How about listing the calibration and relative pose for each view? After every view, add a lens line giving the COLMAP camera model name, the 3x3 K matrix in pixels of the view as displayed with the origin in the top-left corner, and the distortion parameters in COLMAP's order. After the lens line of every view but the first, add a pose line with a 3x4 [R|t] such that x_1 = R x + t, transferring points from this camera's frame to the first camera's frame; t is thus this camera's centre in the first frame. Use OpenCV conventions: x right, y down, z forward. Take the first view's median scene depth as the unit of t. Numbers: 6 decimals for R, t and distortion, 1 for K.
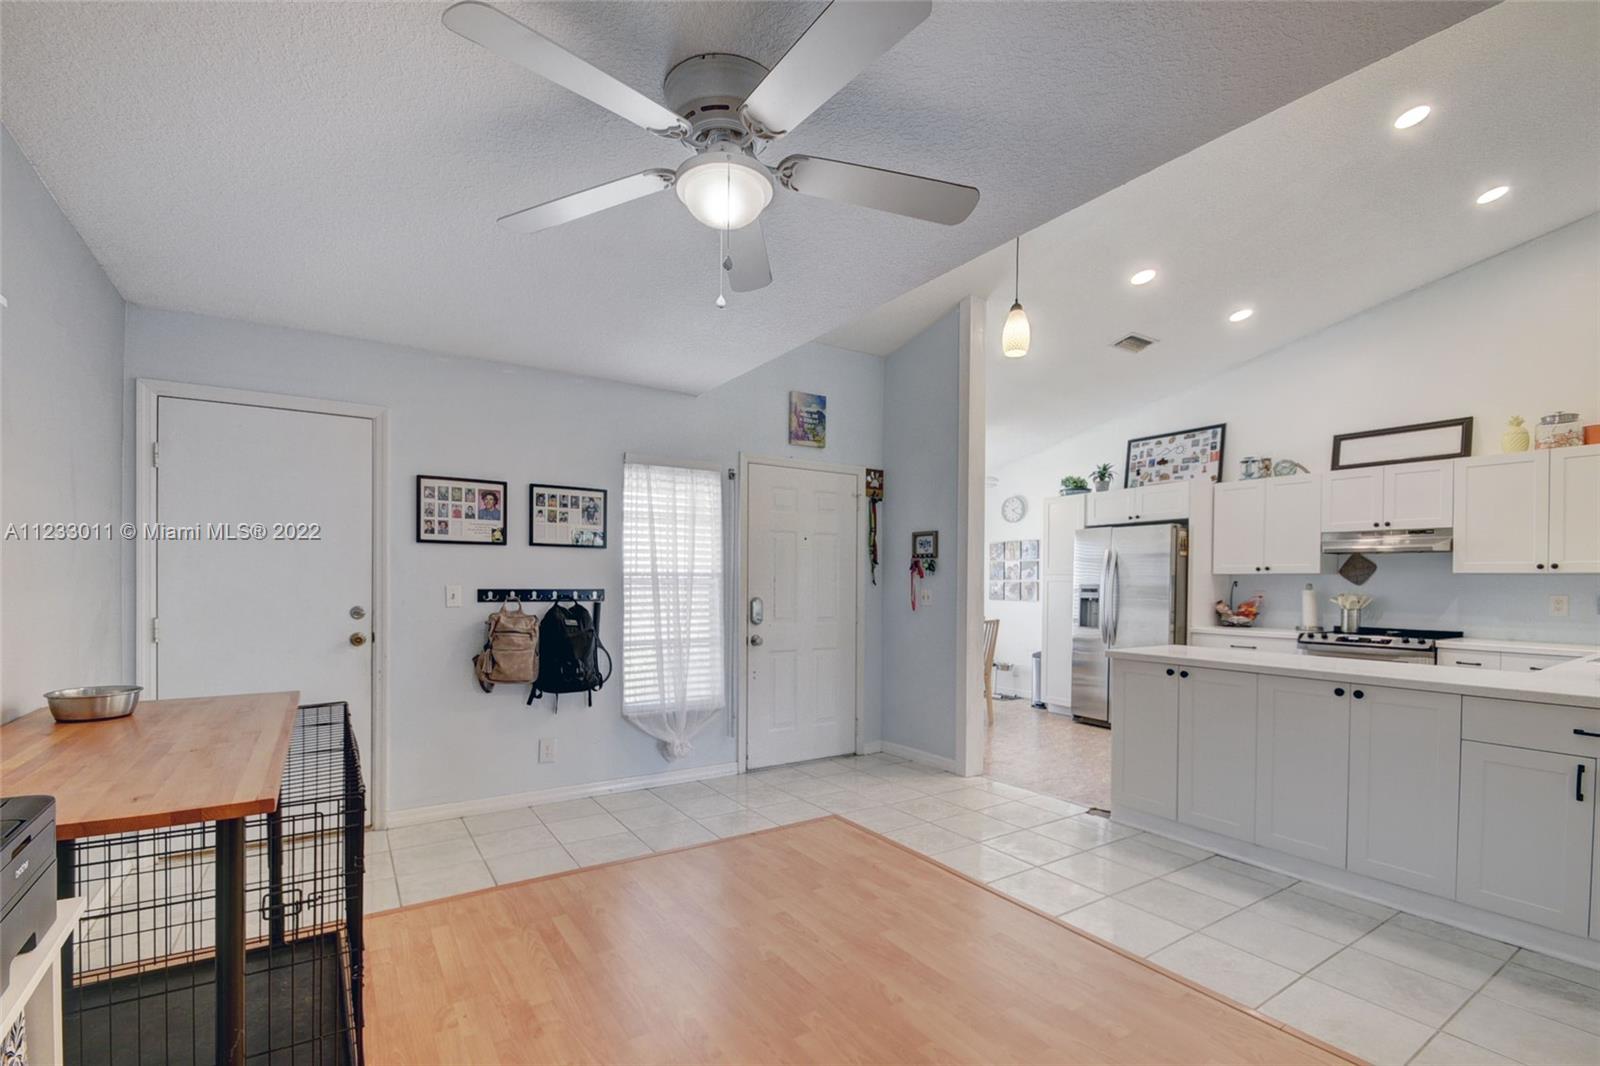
lens RADIAL K [[706.9, 0, 790.4], [0, 706.9, 586.7], [0, 0, 1]] dist [0.014928, -0.014226]
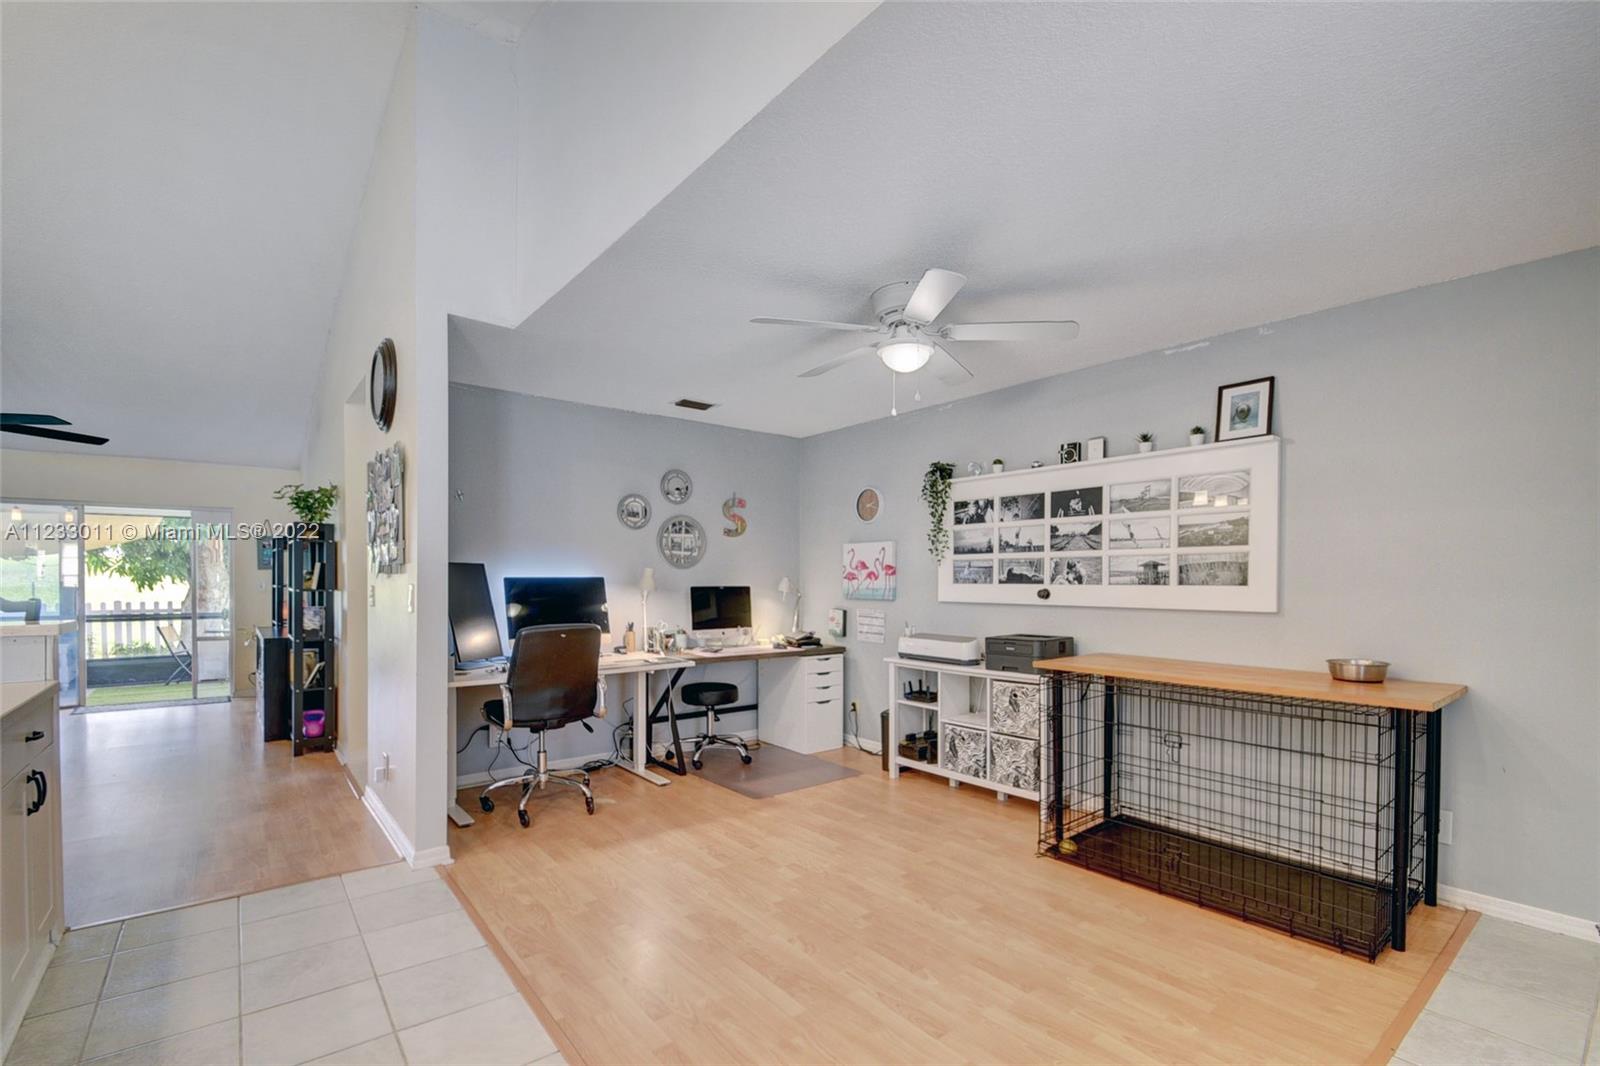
lens RADIAL K [[706.9, 0, 790.4], [0, 706.9, 586.7], [0, 0, 1]] dist [0.014928, -0.014226]
pose [[-0.995361, -0.011050, -0.095573, 0.142640], [-0.012658, 0.999788, 0.016227, -0.006165], [0.095374, 0.017361, -0.995290, 1.125860]]
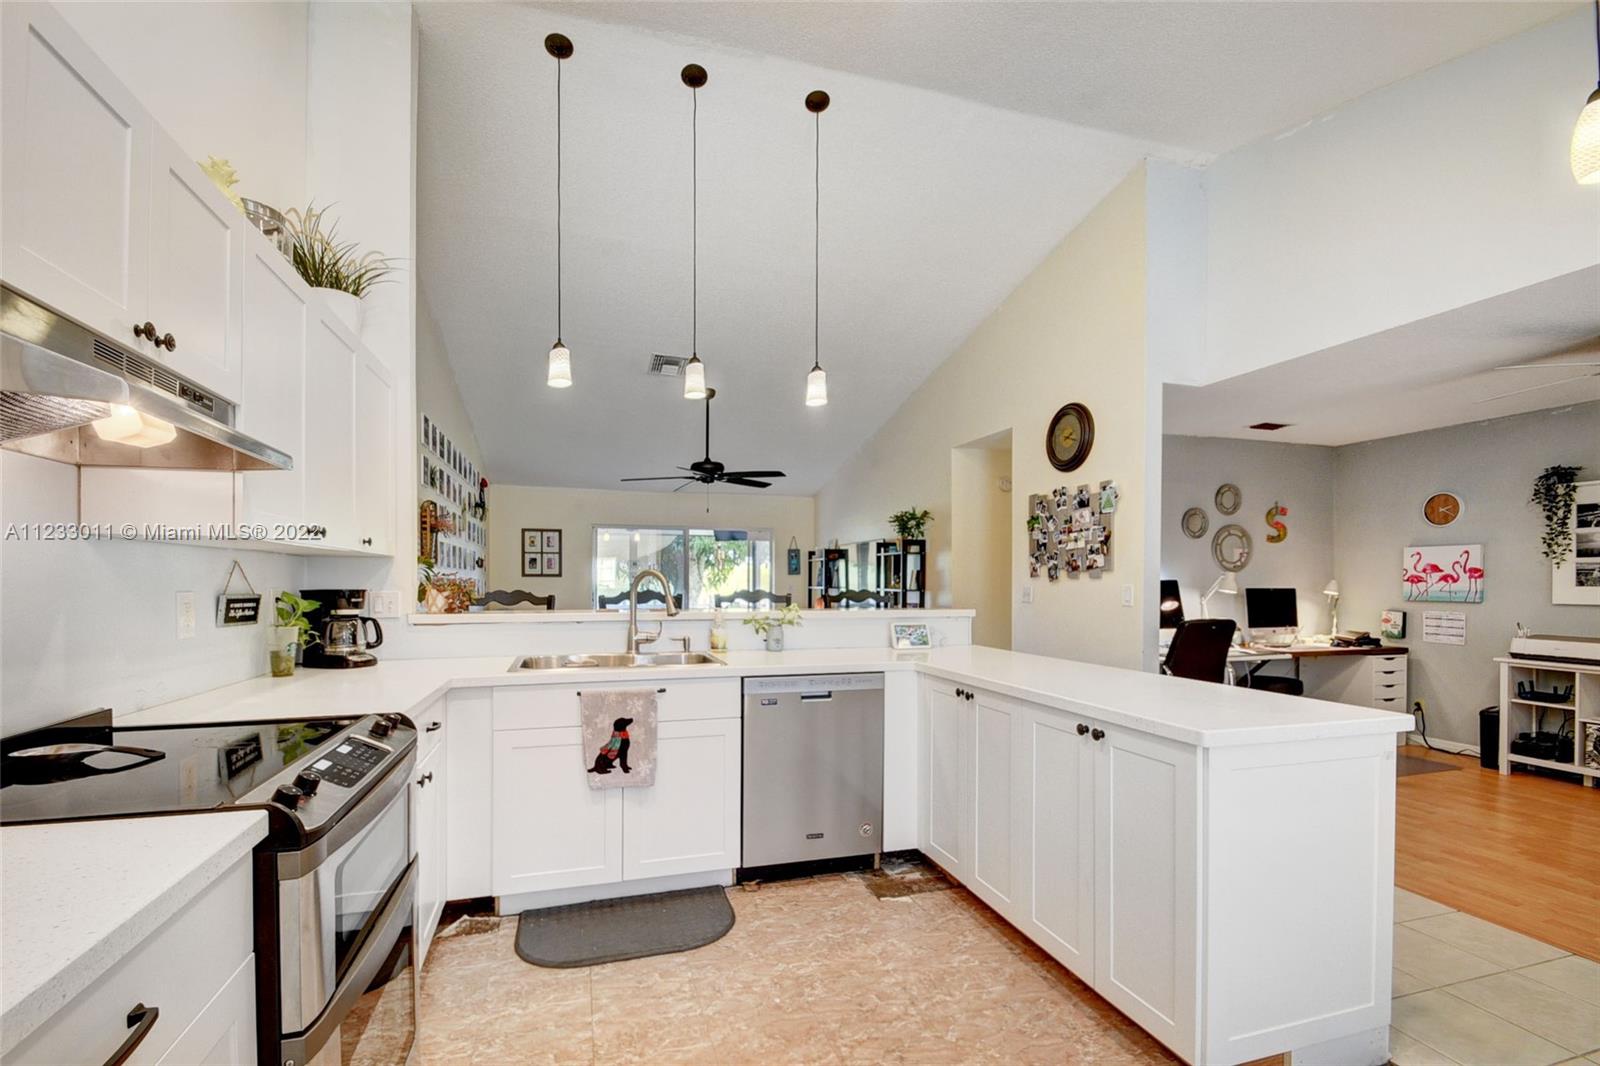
lens RADIAL K [[712.2, 0, 788.7], [0, 712.2, 586.0], [0, 0, 1]] dist [0.001242, -0.010048]
pose [[-0.958049, -0.013326, 0.286293, 0.661047], [-0.009481, 0.999845, 0.014812, -0.000985], [-0.286446, 0.011477, -0.958028, 1.463260]]
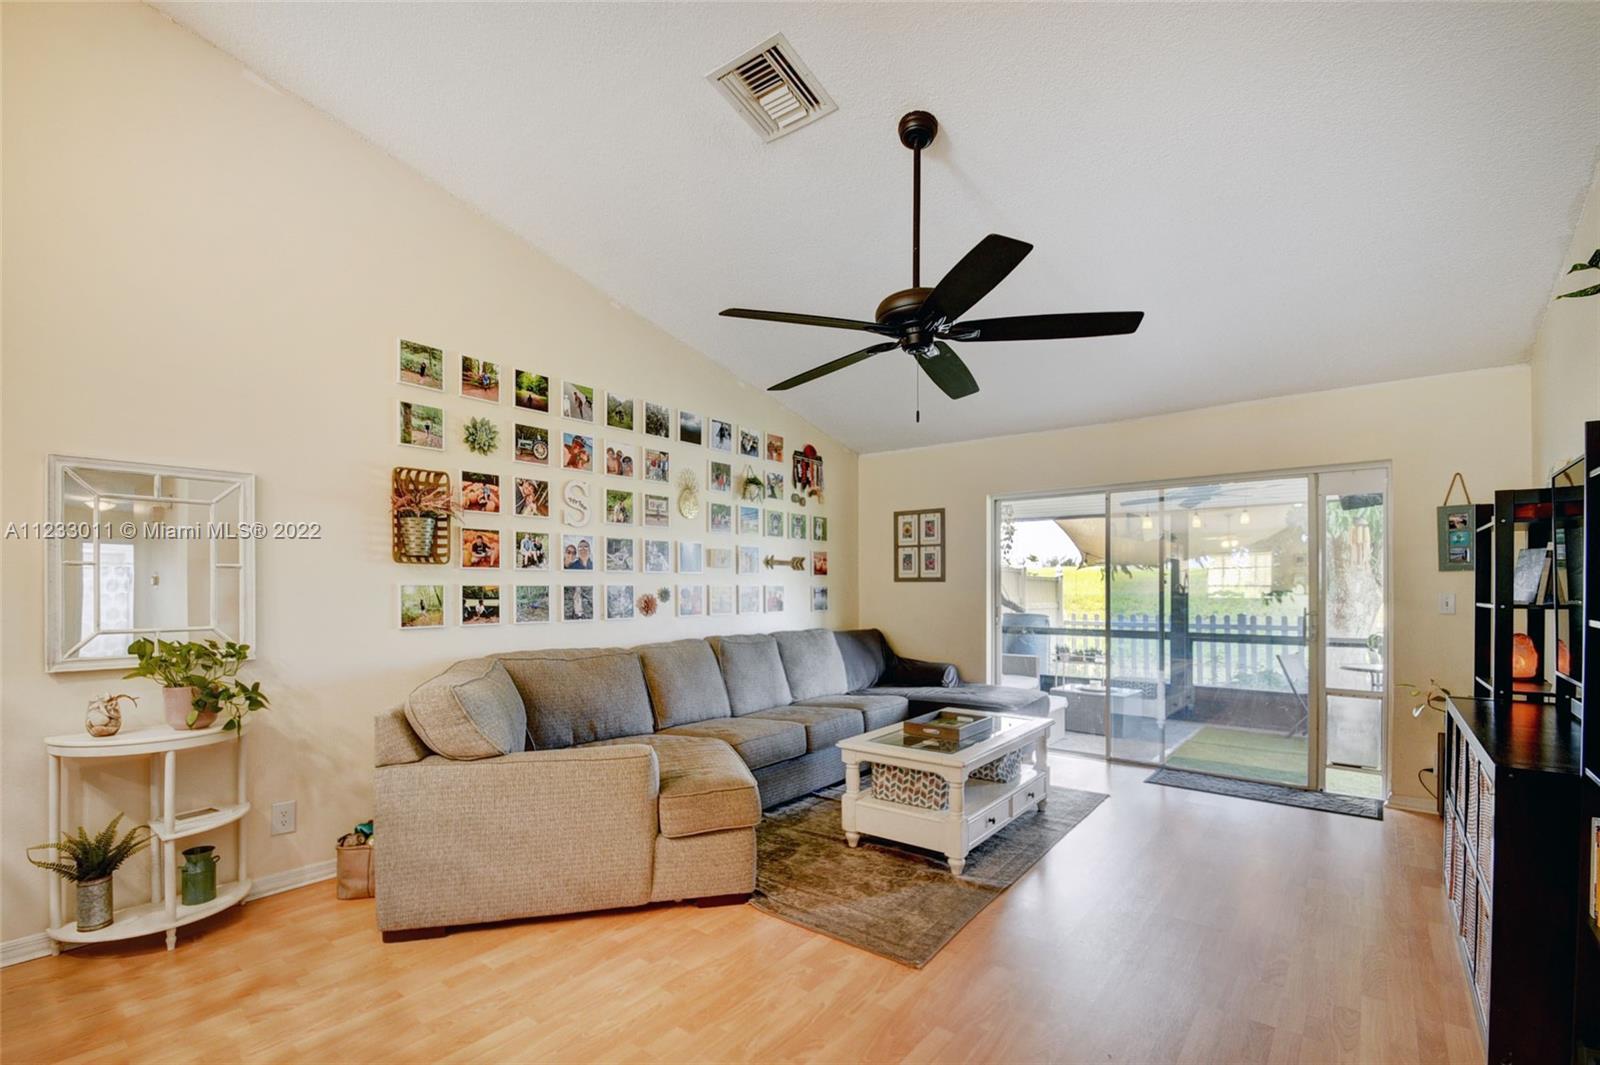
lens RADIAL K [[706.9, 0, 790.4], [0, 706.9, 586.2], [0, 0, 1]] dist [0.014928, -0.014226]
pose [[-0.304188, -0.008636, 0.952573, 0.708480], [0.004750, 0.999933, 0.010582, 0.002981], [-0.952600, 0.007744, -0.304126, 0.265496]]
